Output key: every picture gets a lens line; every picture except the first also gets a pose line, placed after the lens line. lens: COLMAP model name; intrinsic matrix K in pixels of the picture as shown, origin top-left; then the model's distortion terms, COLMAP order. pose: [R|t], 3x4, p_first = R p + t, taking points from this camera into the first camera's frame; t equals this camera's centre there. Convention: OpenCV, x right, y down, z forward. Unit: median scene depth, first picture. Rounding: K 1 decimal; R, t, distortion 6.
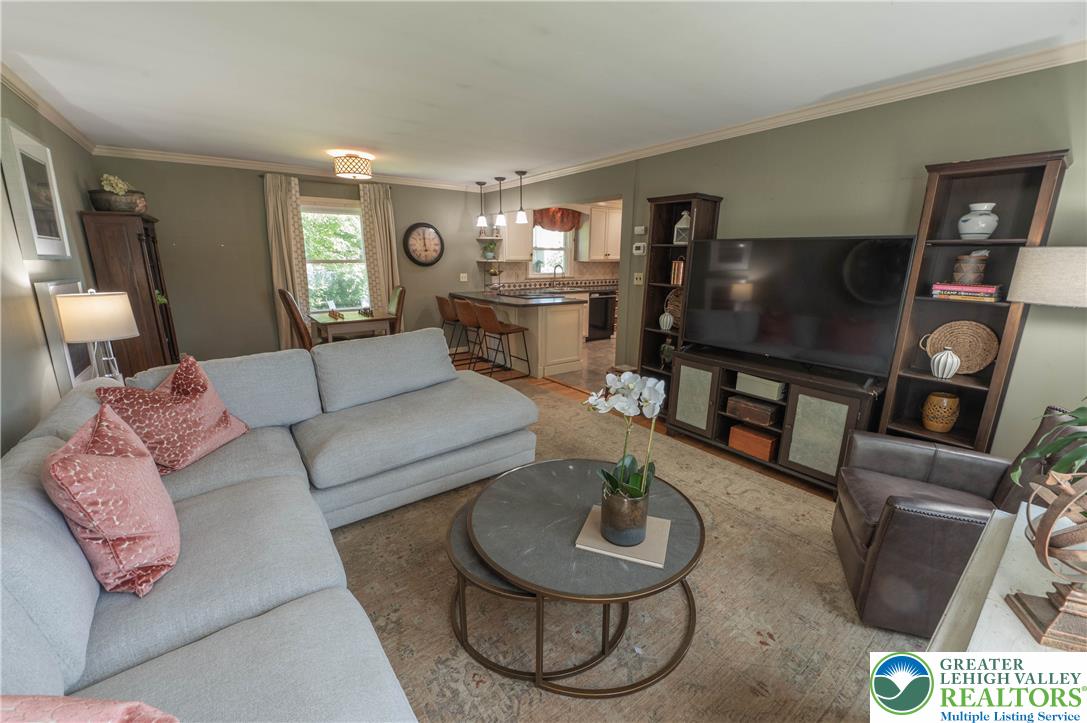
lens RADIAL K [[430.4, 0, 542.2], [0, 430.4, 359.3], [0, 0, 1]] dist [-0.009128, -0.000214]
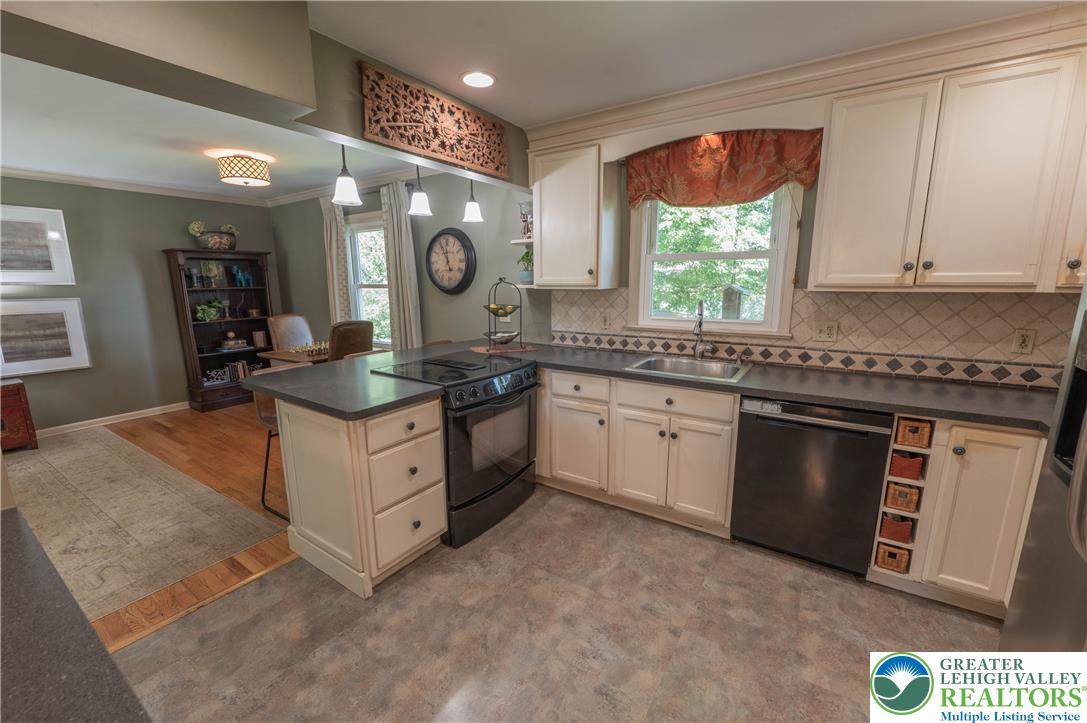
lens RADIAL K [[430.4, 0, 543.3], [0, 430.4, 362.7], [0, 0, 1]] dist [-0.009128, -0.000214]
pose [[0.340169, 0.167066, -0.925405, 0.359857], [-0.213651, 0.972087, 0.096958, -0.187053], [0.915772, 0.164732, 0.366368, 0.812837]]
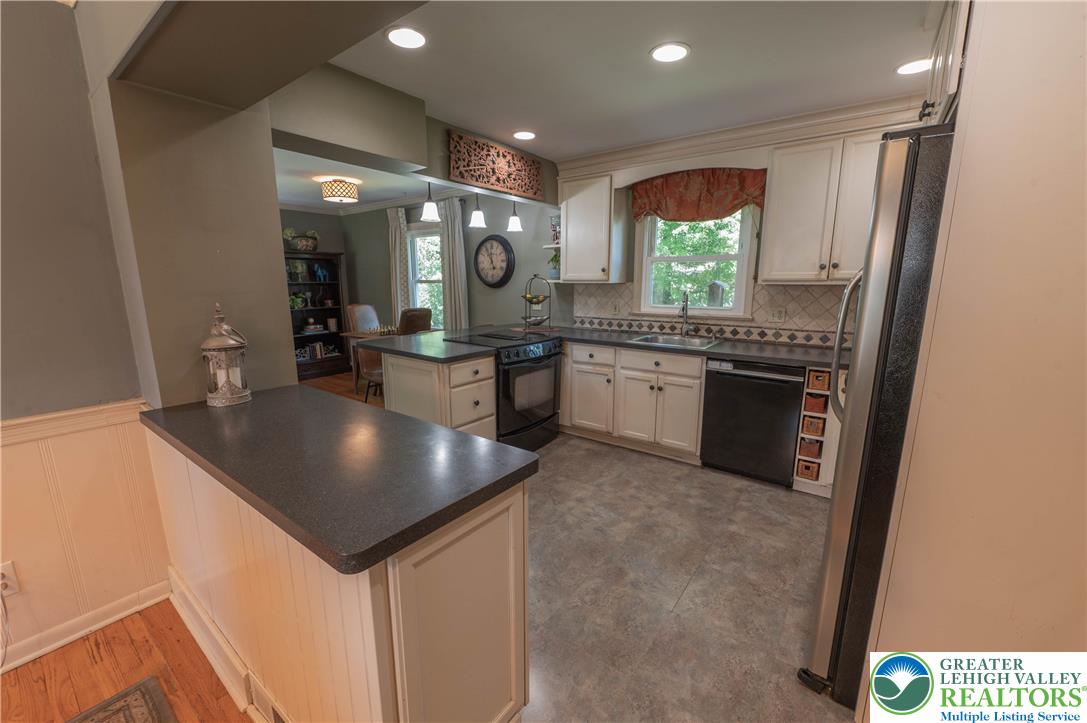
lens RADIAL K [[430.4, 0, 542.7], [0, 430.4, 361.4], [0, 0, 1]] dist [-0.009128, -0.000214]
pose [[0.282295, 0.169880, -0.944167, 0.494718], [-0.225175, 0.968434, 0.106922, -0.169632], [0.932527, 0.182419, 0.311636, 0.769506]]
